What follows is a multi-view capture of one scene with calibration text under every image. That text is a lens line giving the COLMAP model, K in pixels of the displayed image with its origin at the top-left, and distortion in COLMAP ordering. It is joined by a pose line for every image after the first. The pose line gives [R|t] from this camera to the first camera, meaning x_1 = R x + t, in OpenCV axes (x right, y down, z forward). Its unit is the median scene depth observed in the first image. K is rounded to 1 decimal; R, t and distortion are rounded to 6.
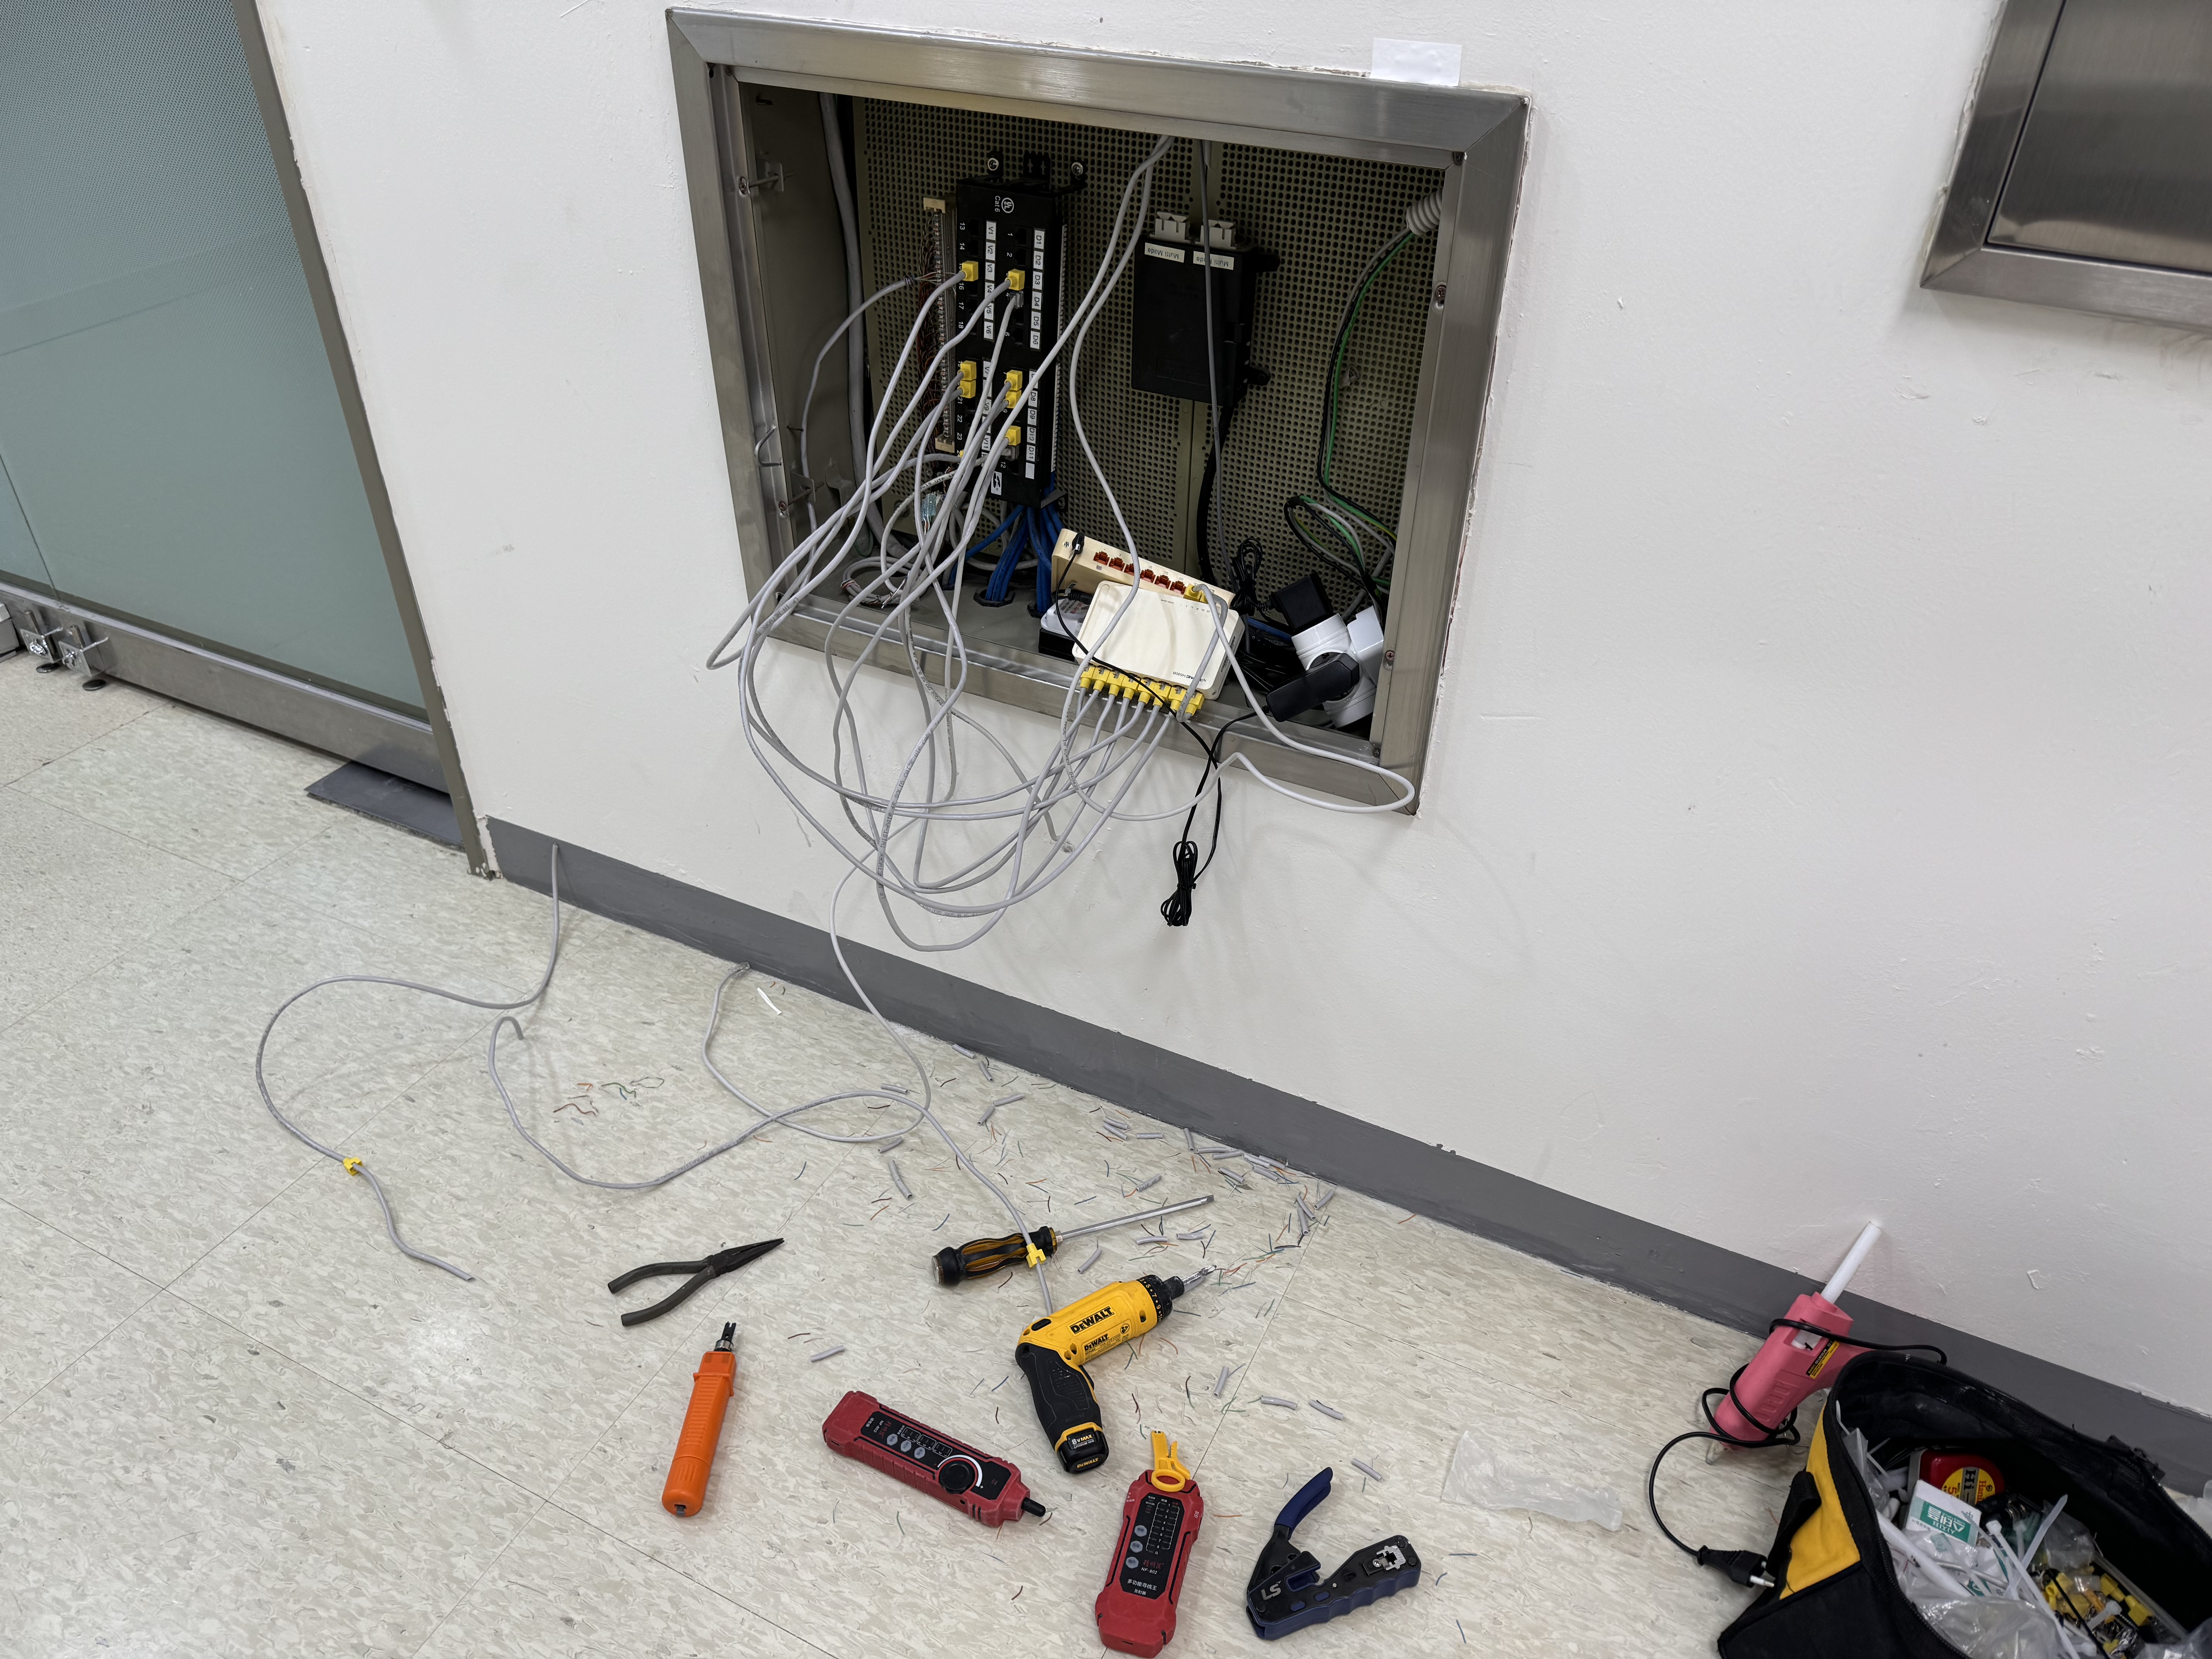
lens RADIAL K [[1556.5, 0, 1109.0], [0, 1556.5, 837.2], [0, 0, 1]] dist [0.000479, -0.004219]
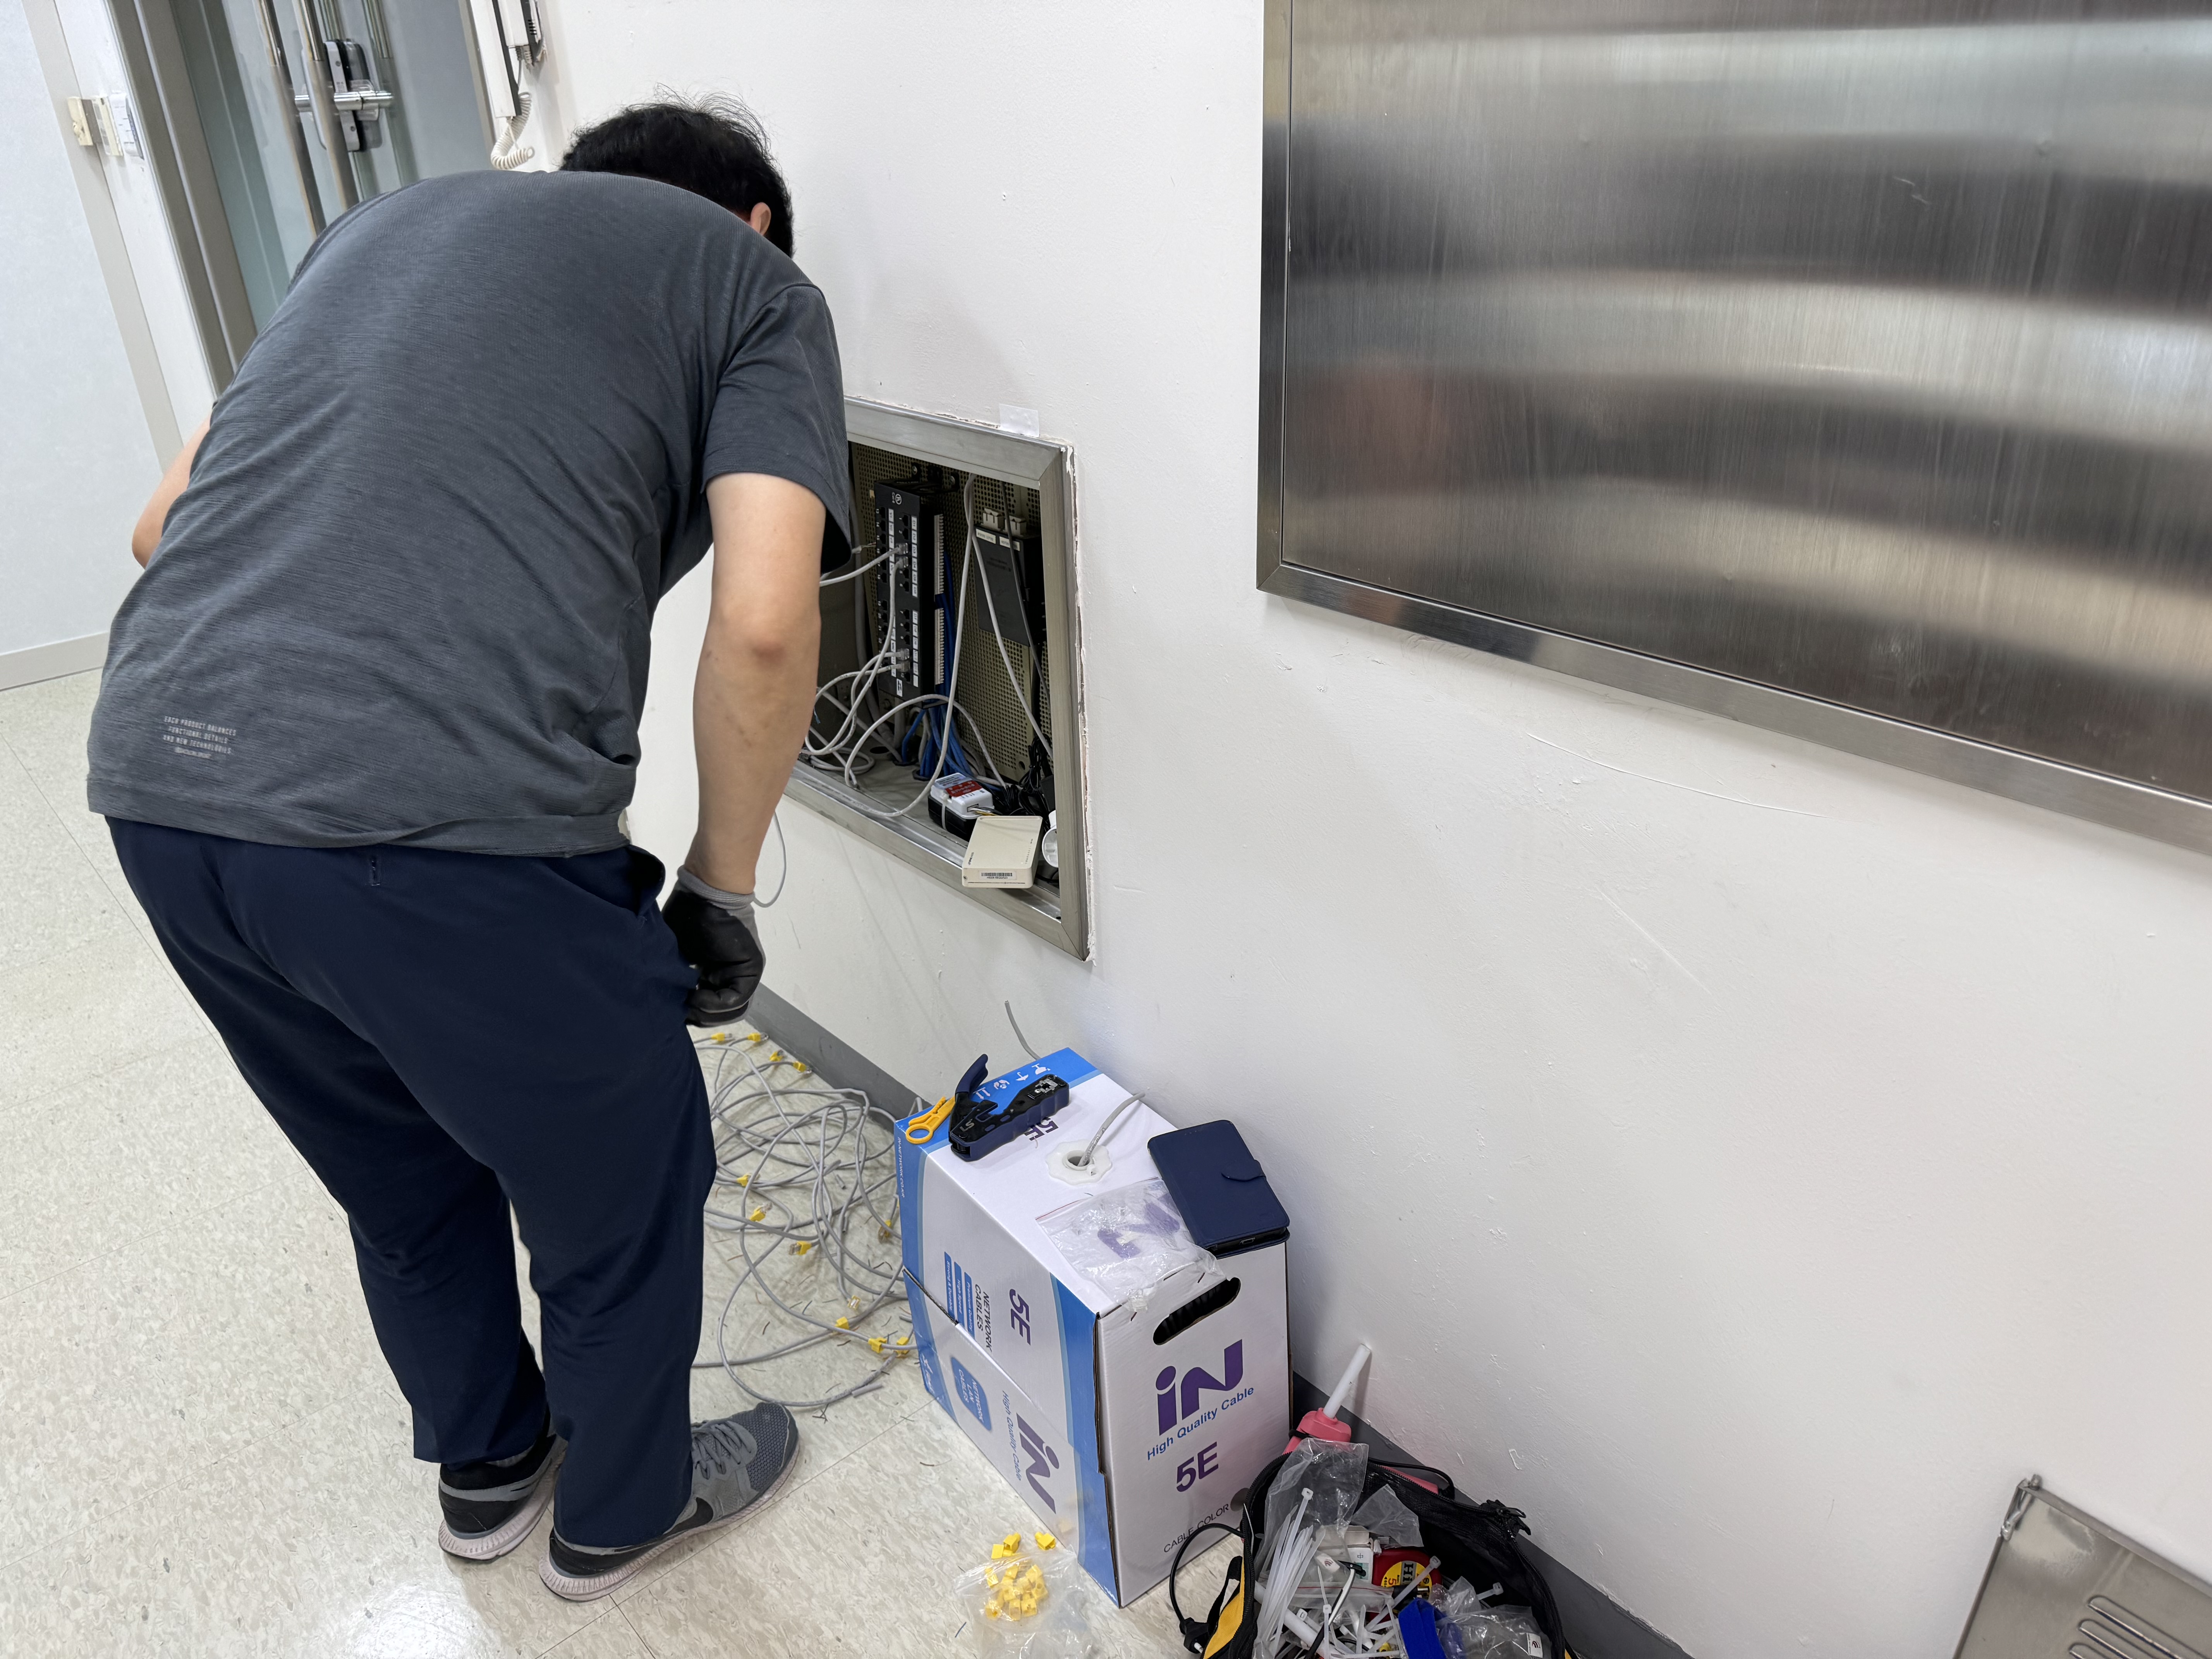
lens RADIAL K [[1556.5, 0, 1103.9], [0, 1556.5, 833.9], [0, 0, 1]] dist [0.000479, -0.004219]
pose [[0.929279, 0.121581, -0.348796, 0.650801], [-0.177098, 0.975320, -0.131861, 0.047510], [0.324156, 0.184307, 0.927876, -0.205412]]
